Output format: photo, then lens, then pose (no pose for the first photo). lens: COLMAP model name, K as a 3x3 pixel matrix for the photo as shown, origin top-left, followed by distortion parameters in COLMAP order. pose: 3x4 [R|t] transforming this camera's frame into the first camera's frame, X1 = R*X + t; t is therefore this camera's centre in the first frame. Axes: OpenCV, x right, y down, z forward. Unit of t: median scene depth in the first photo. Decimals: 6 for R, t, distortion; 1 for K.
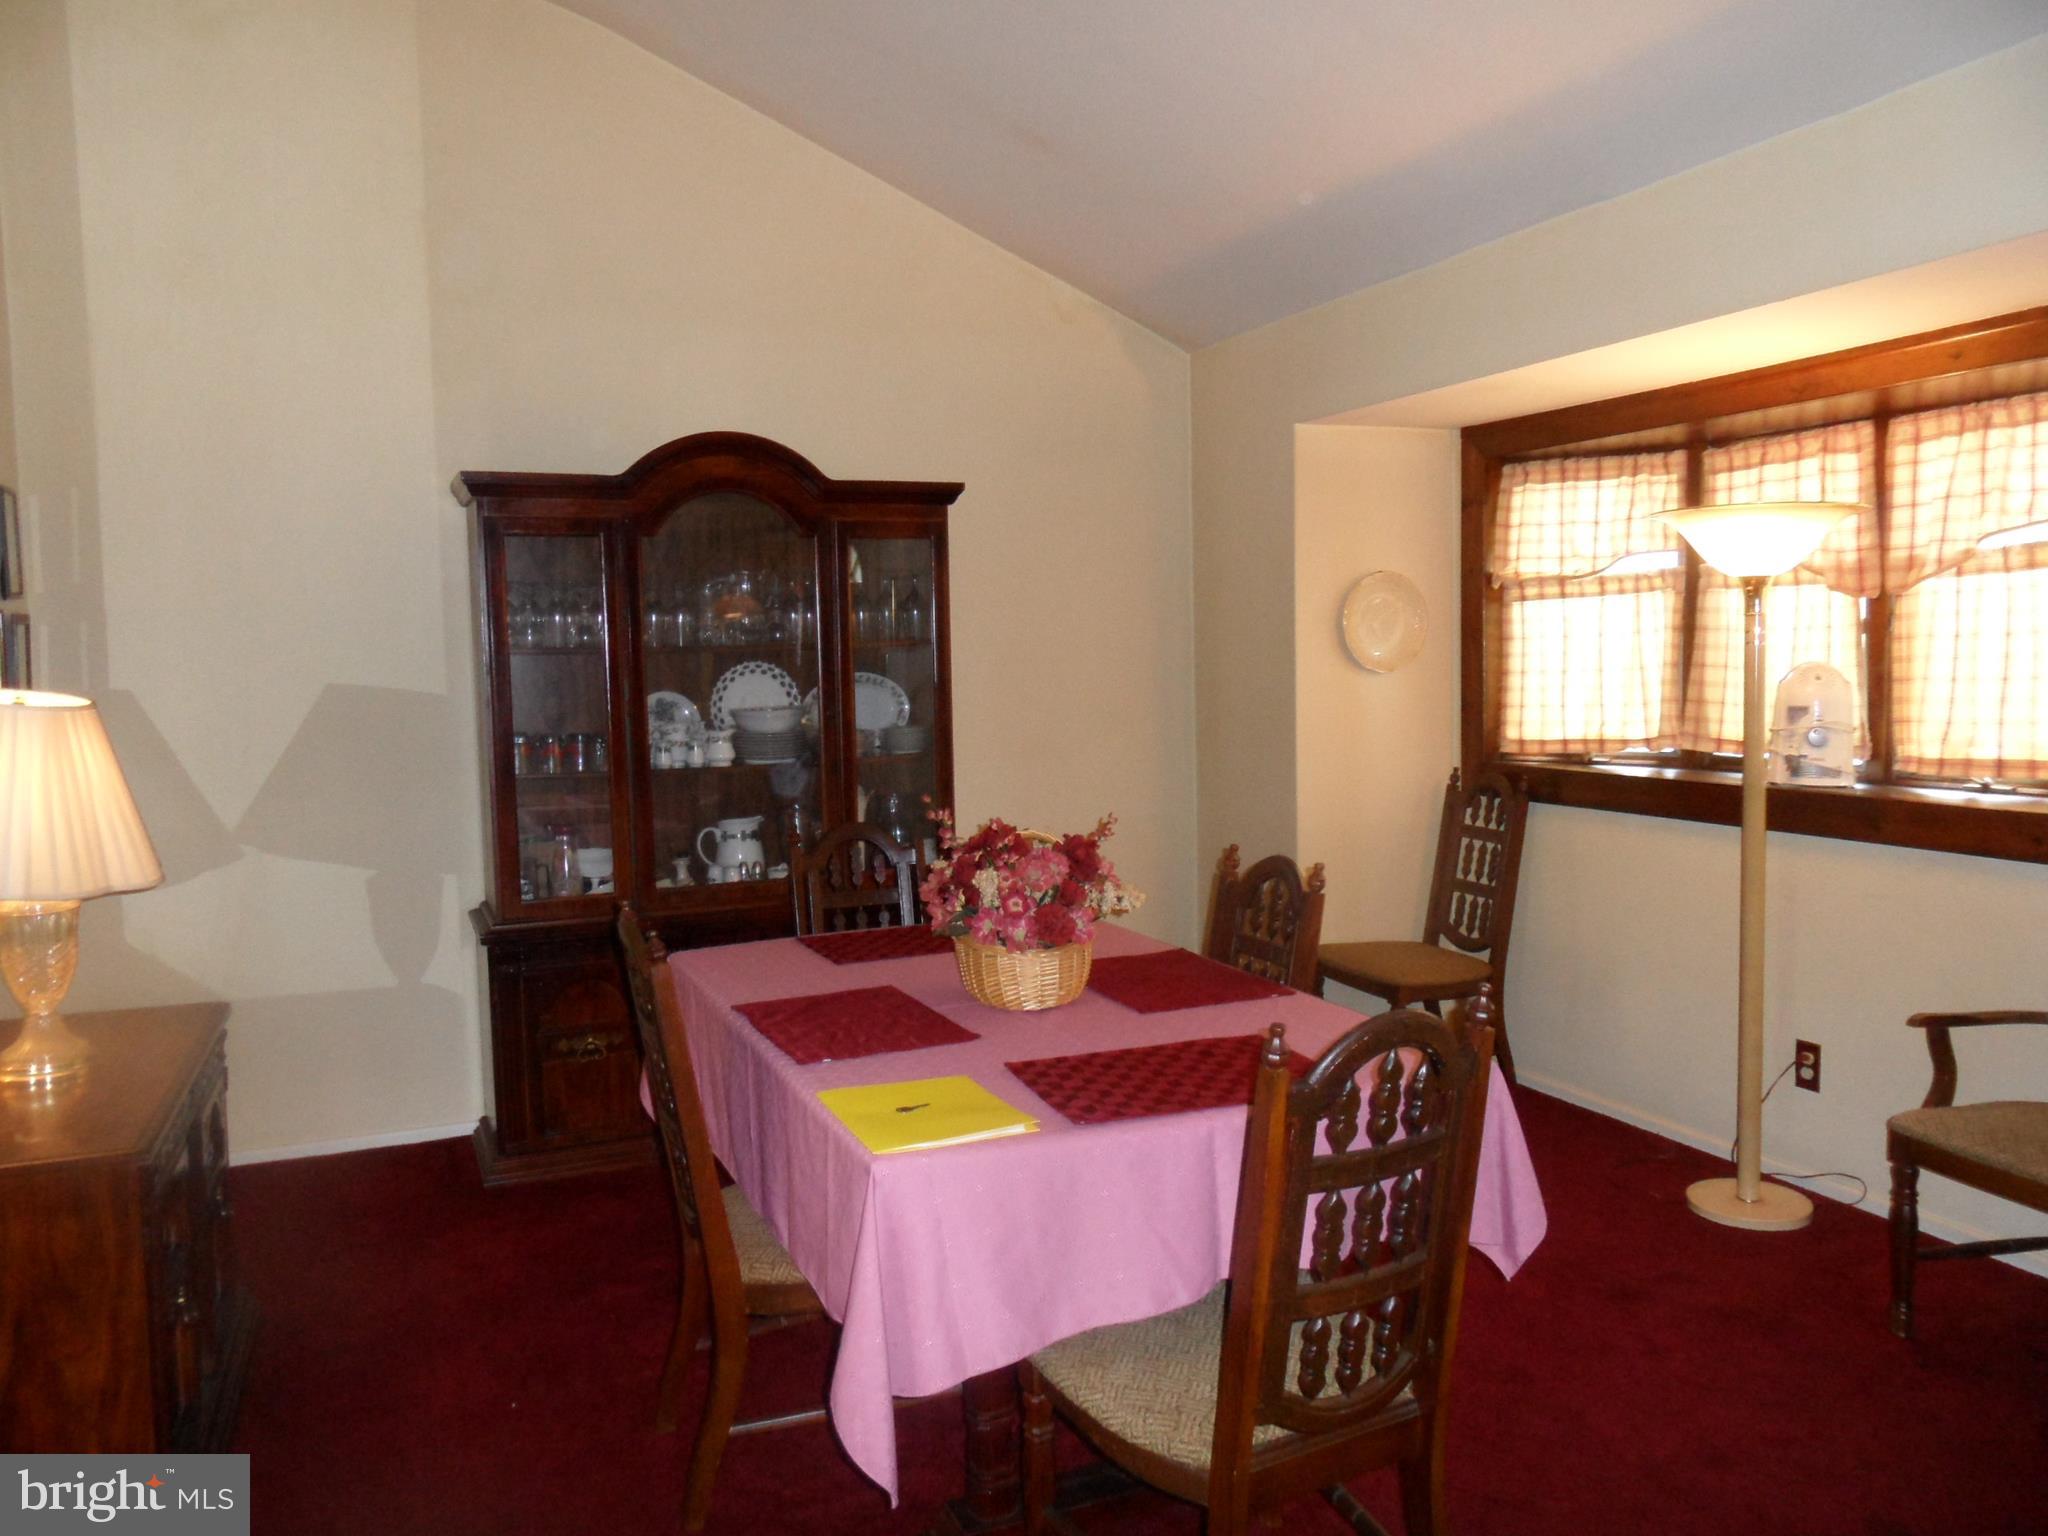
lens RADIAL K [[1504.1, 0, 1016.7], [0, 1504.1, 750.2], [0, 0, 1]] dist [-0.023459, 0.008818]
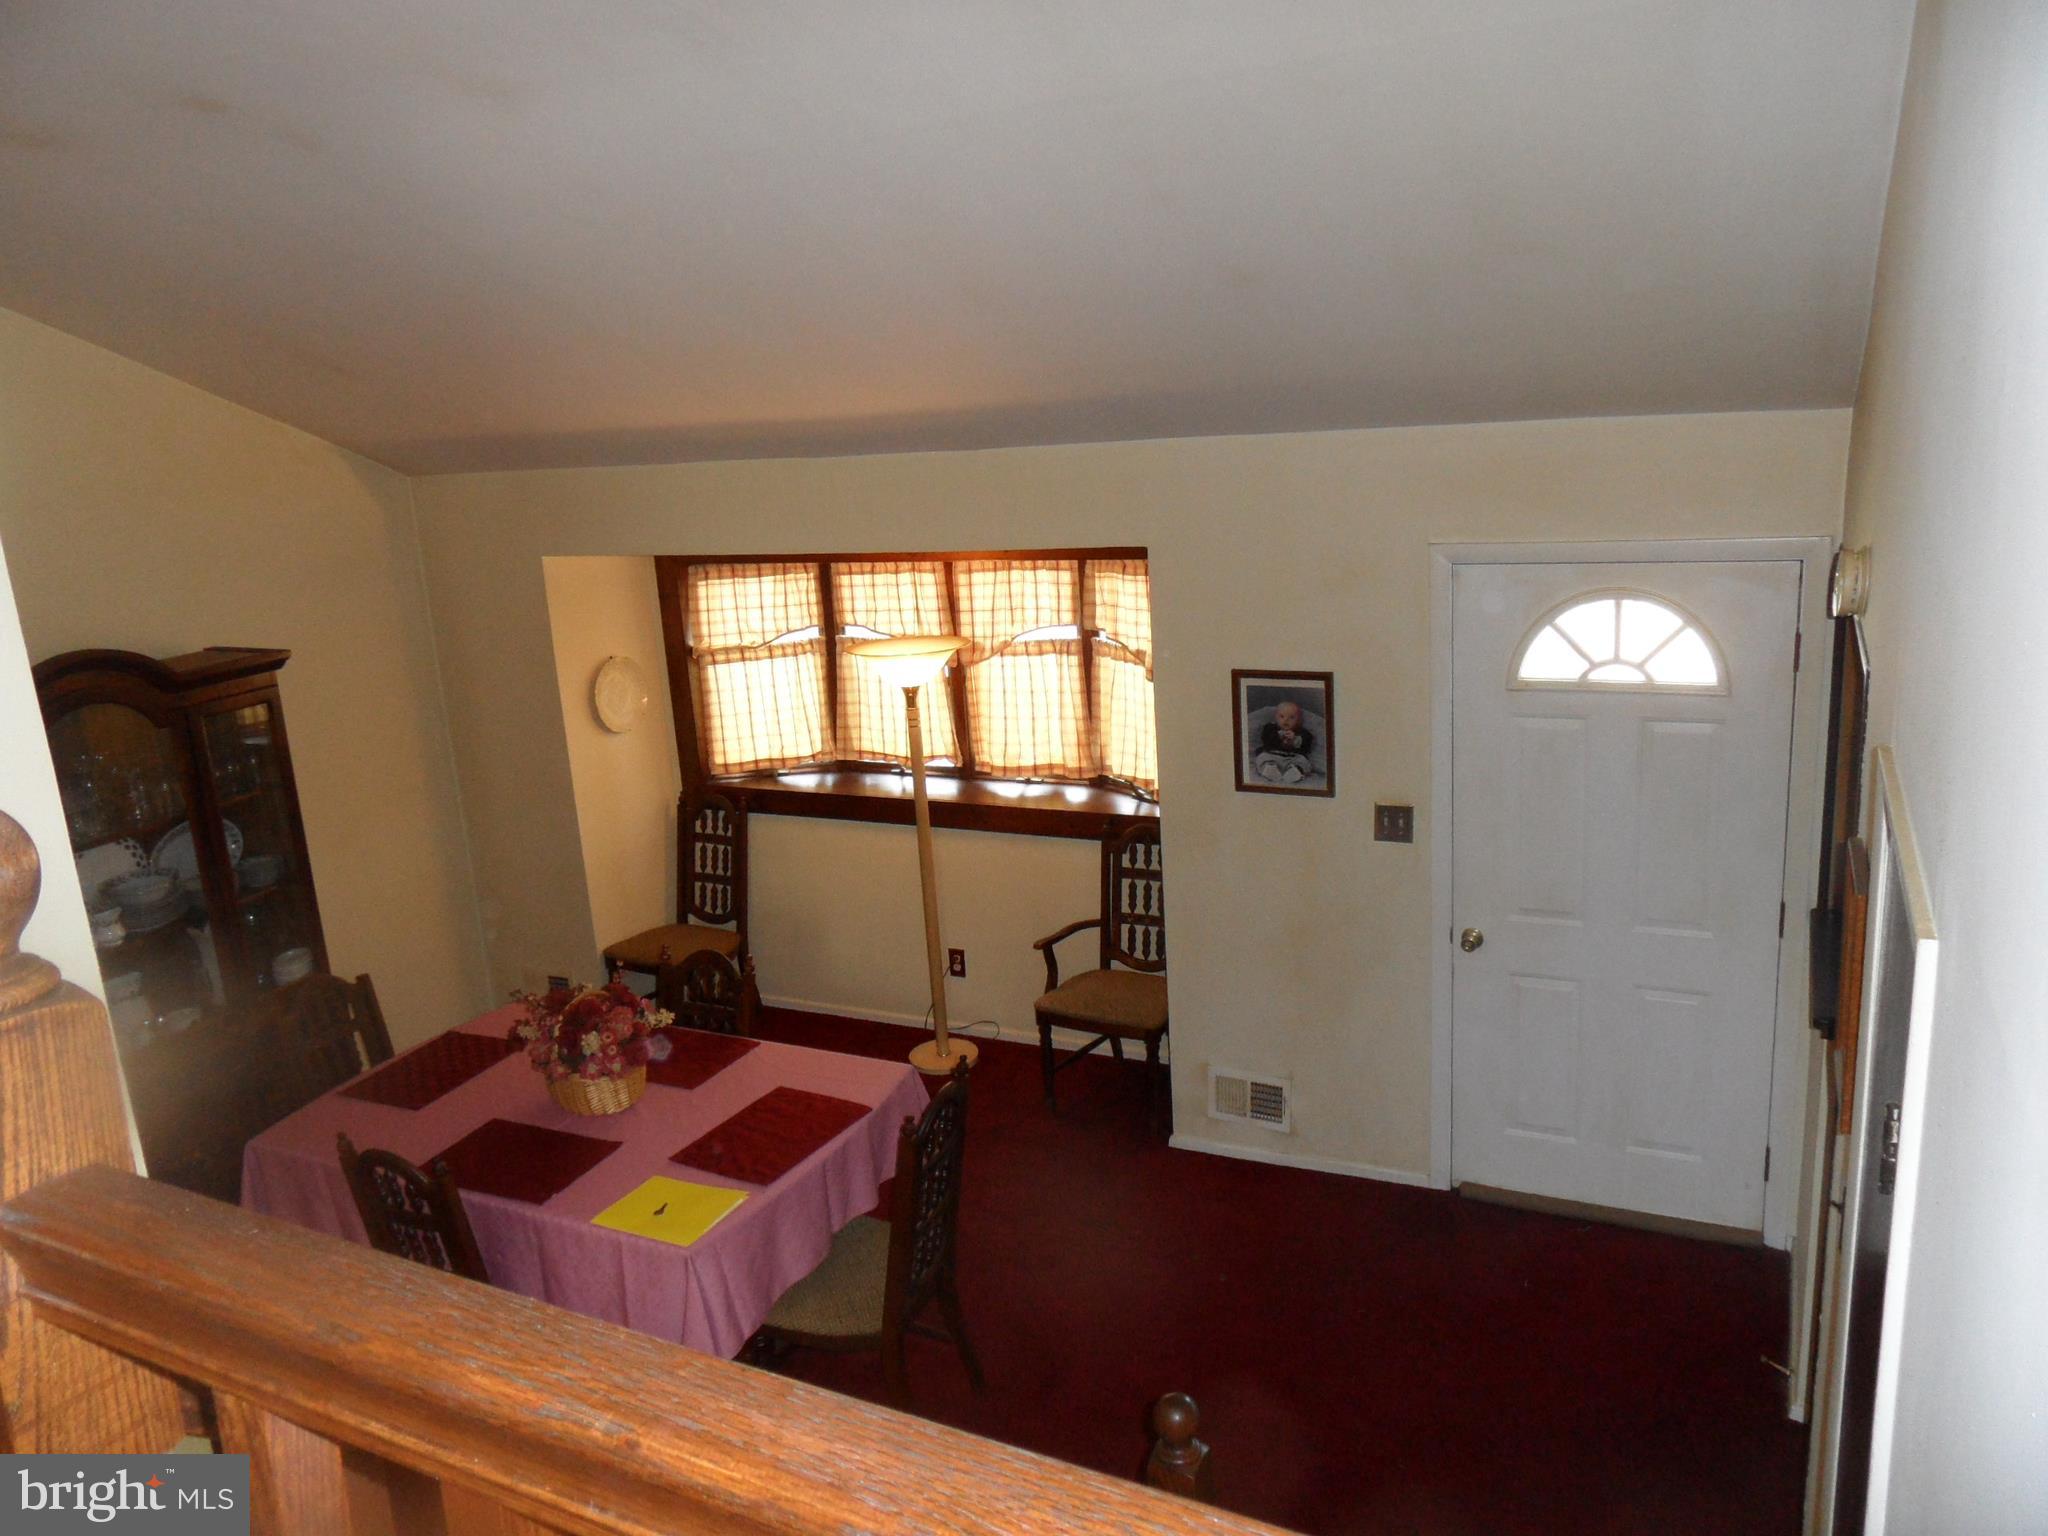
lens RADIAL K [[1504.1, 0, 1016.7], [0, 1504.1, 750.2], [0, 0, 1]] dist [-0.023459, 0.008818]
pose [[0.762660, -0.180421, 0.621126, -0.334731], [0.097534, 0.981406, 0.165314, -0.236207], [-0.639403, -0.065498, 0.766077, -0.239535]]
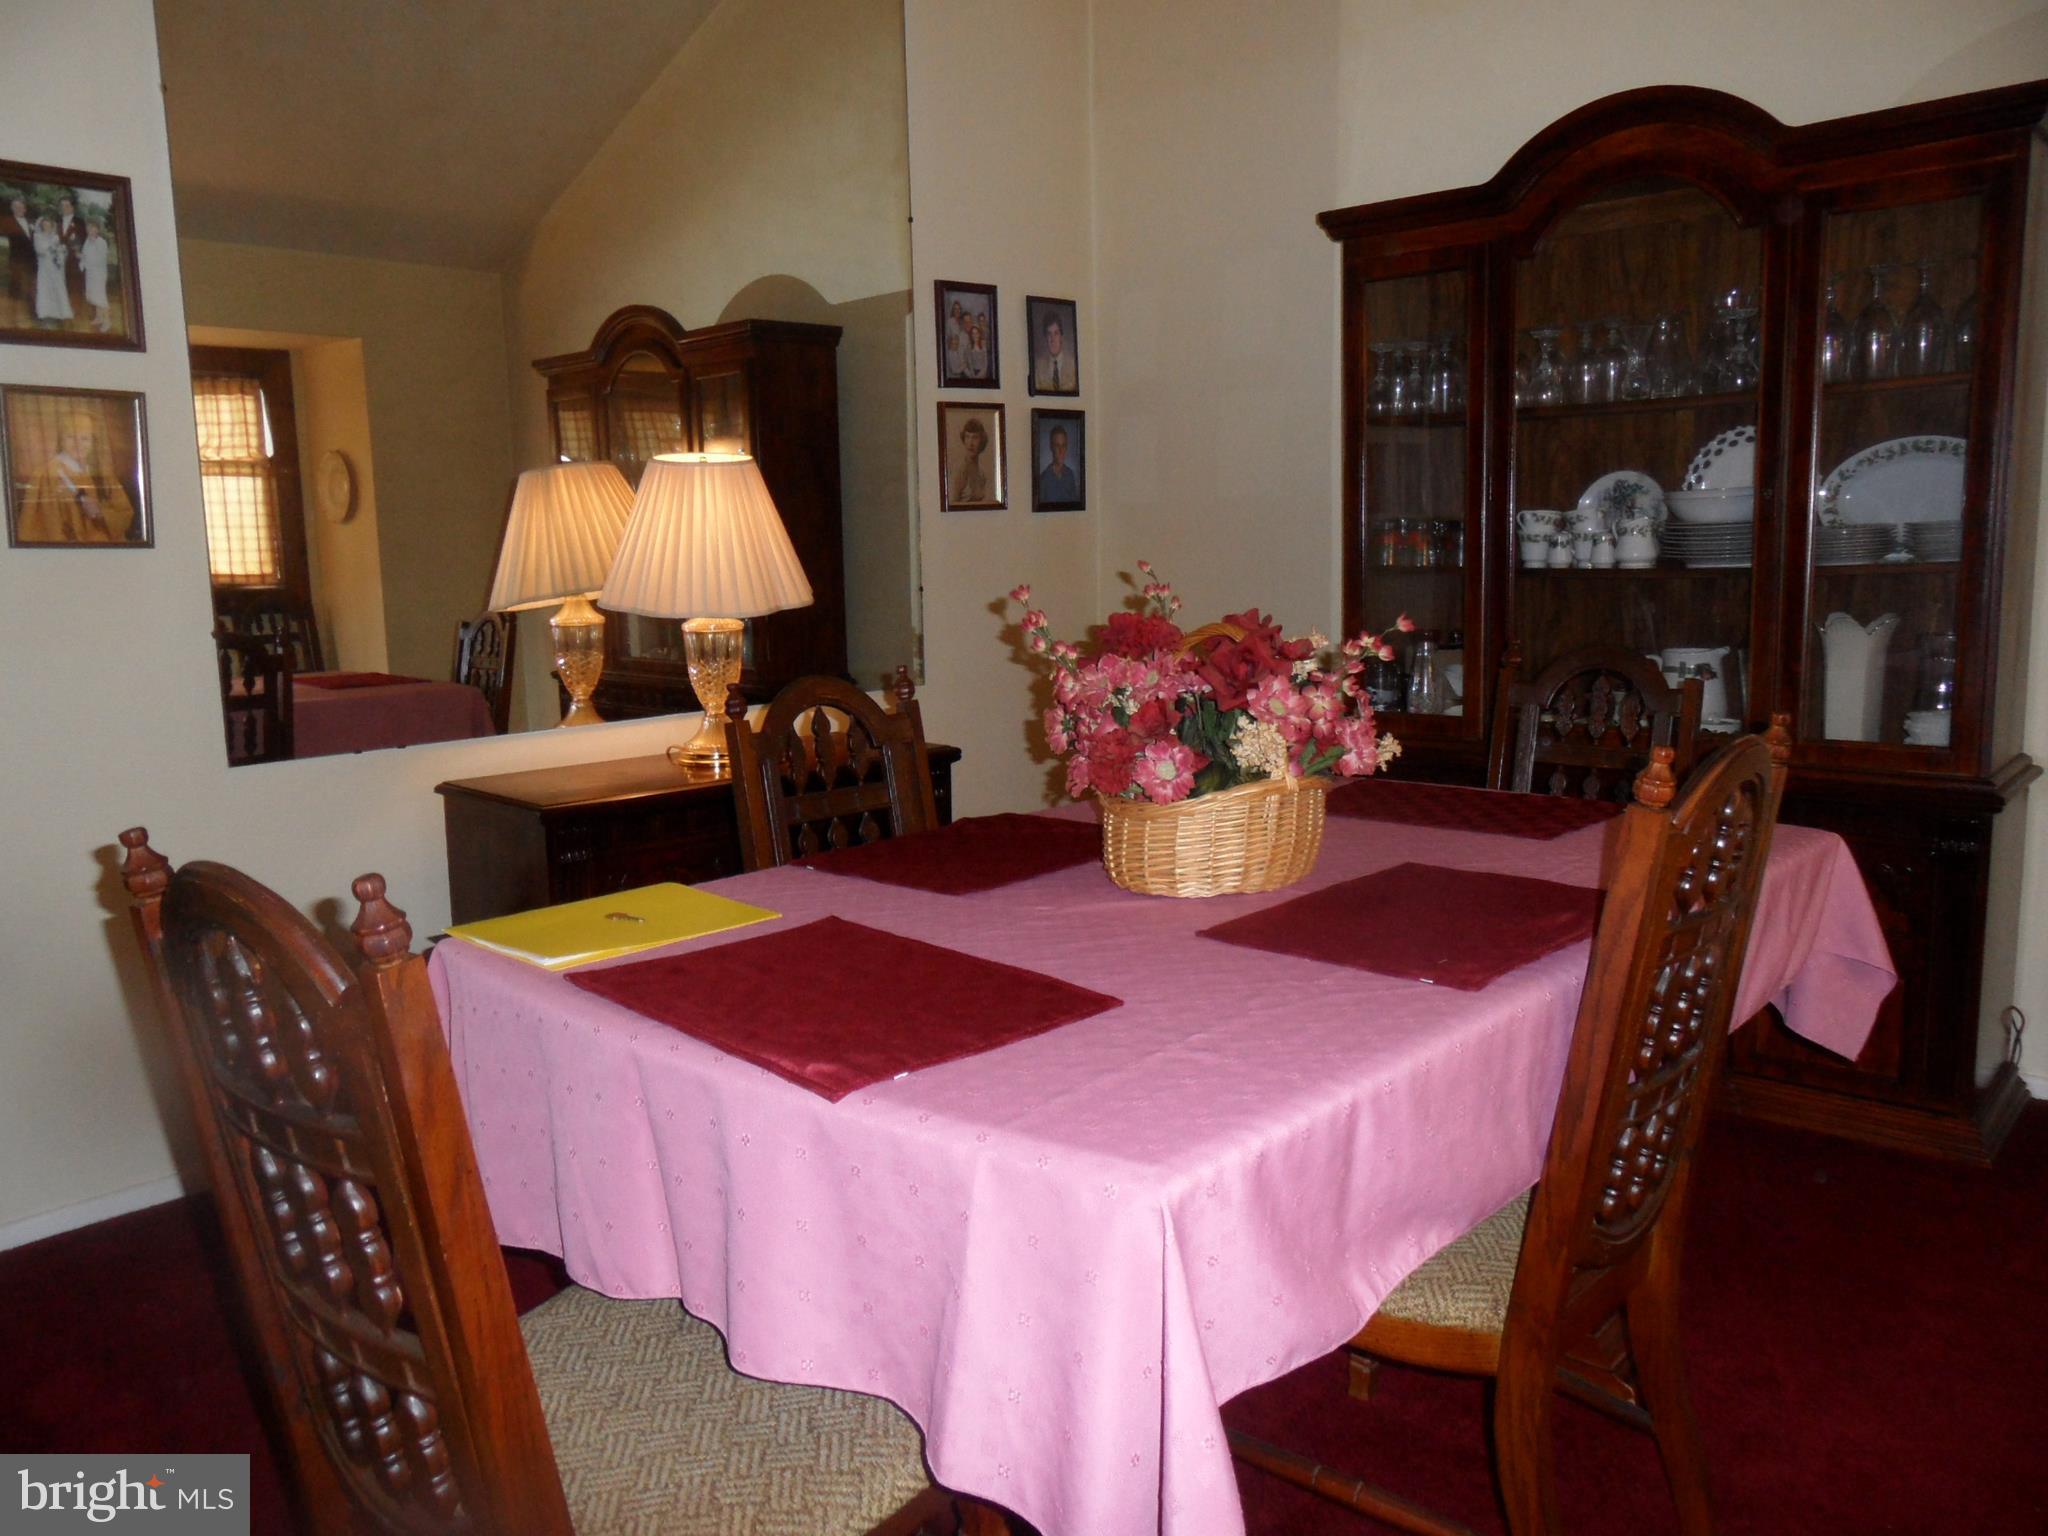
lens RADIAL K [[1556.7, 0, 1030.3], [0, 1556.7, 731.2], [0, 0, 1]] dist [-0.003890, 0.001978]
pose [[0.416142, 0.125771, -0.900560, 0.353894], [-0.052716, 0.992059, 0.114190, 0.017236], [0.907770, -0.000045, 0.419467, 0.388640]]
